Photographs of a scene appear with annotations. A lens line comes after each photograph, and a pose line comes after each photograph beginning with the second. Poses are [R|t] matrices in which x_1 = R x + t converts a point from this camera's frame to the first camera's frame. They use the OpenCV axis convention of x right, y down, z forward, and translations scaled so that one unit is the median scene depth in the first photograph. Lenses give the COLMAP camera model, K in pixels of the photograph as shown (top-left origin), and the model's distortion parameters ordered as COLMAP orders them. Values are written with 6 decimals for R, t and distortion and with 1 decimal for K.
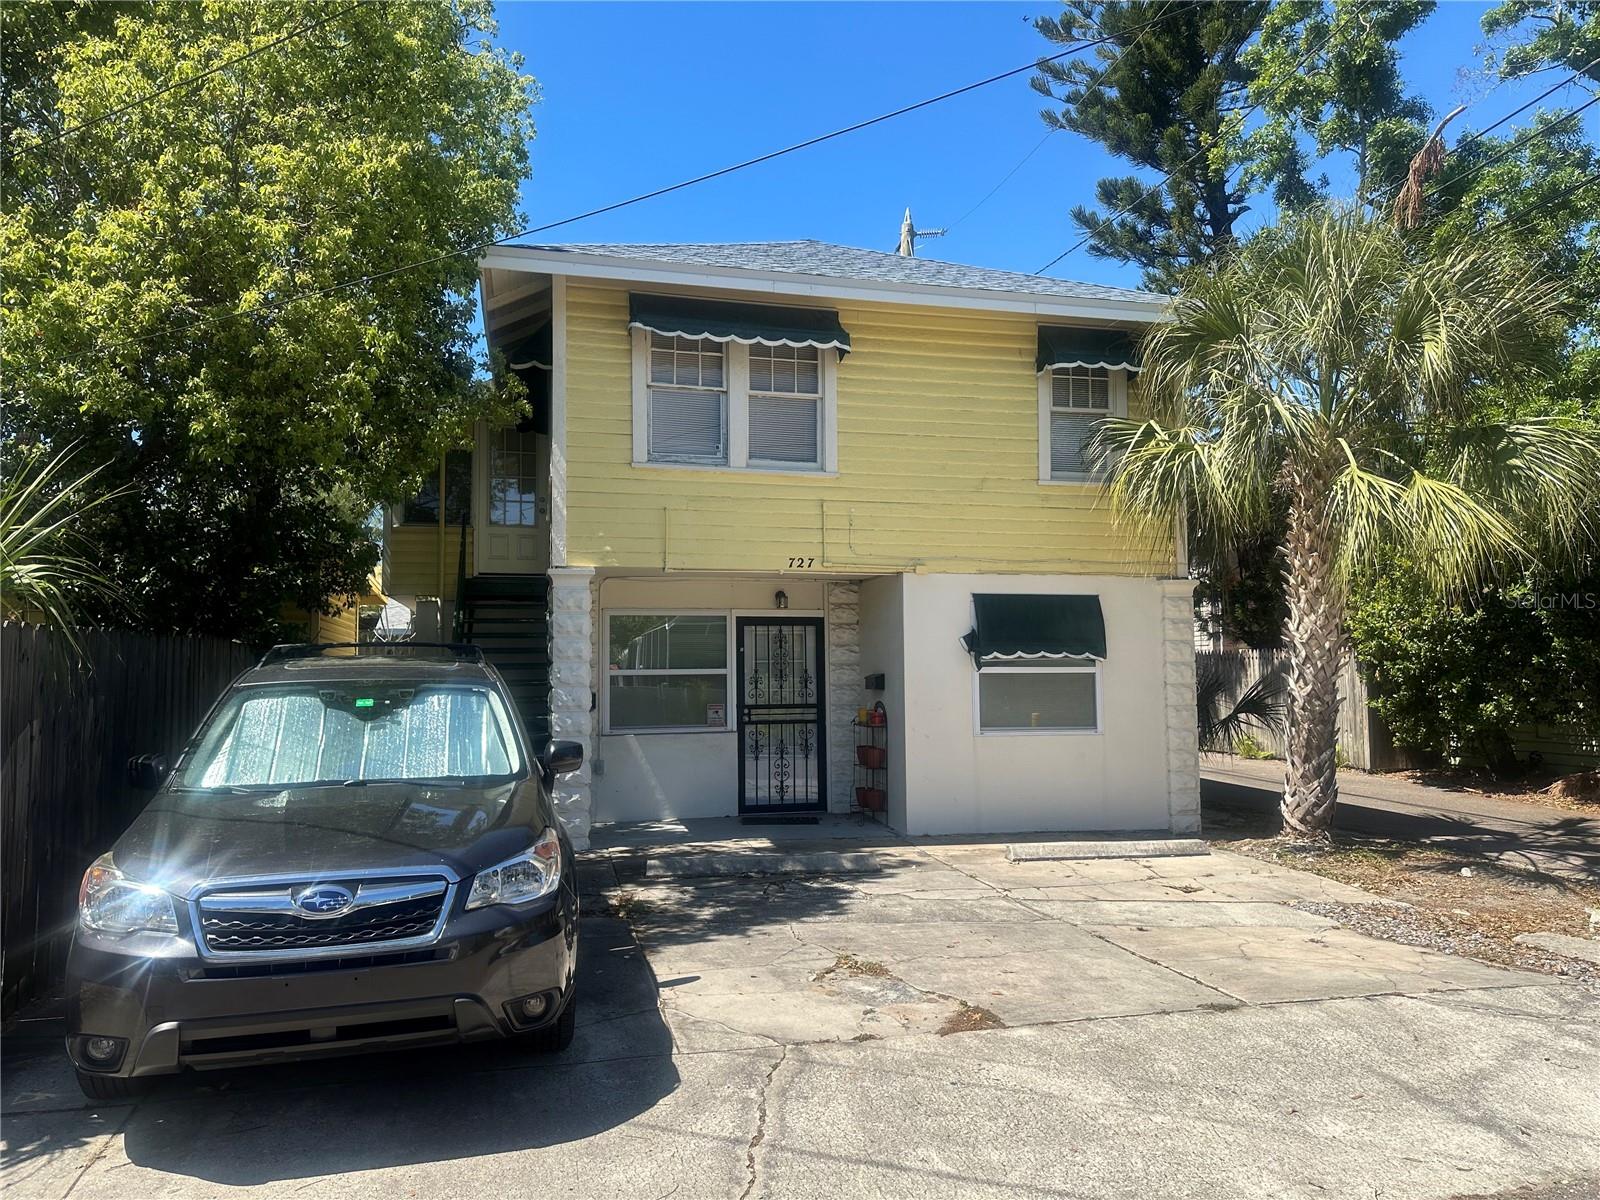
lens RADIAL K [[1122.4, 0, 800.0], [0, 1122.4, 600.0], [0, 0, 1]] dist [0.046982, -0.002443]
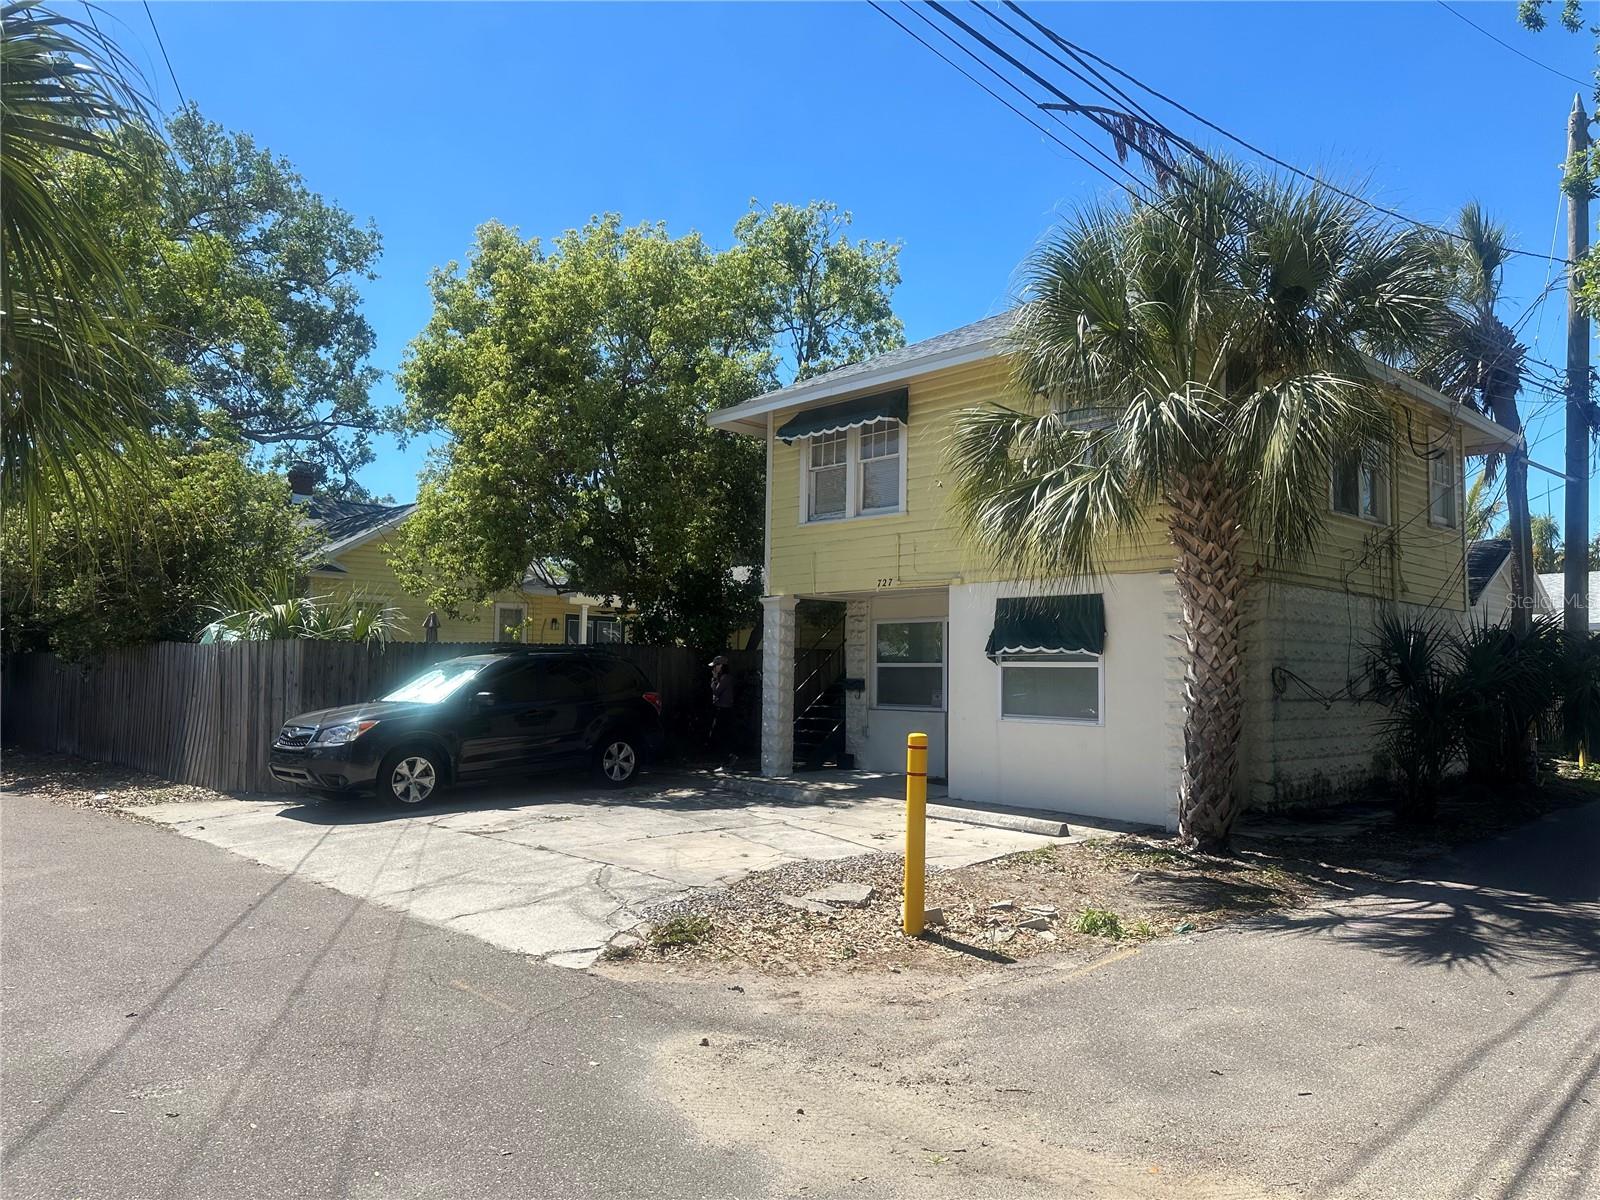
lens RADIAL K [[1122.4, 0, 800.0], [0, 1122.4, 600.0], [0, 0, 1]] dist [0.046982, -0.002443]
pose [[0.467679, -0.045200, -0.882742, 1.095131], [0.041941, 0.998702, -0.028916, 0.021202], [0.882903, -0.023500, 0.468968, 0.273898]]
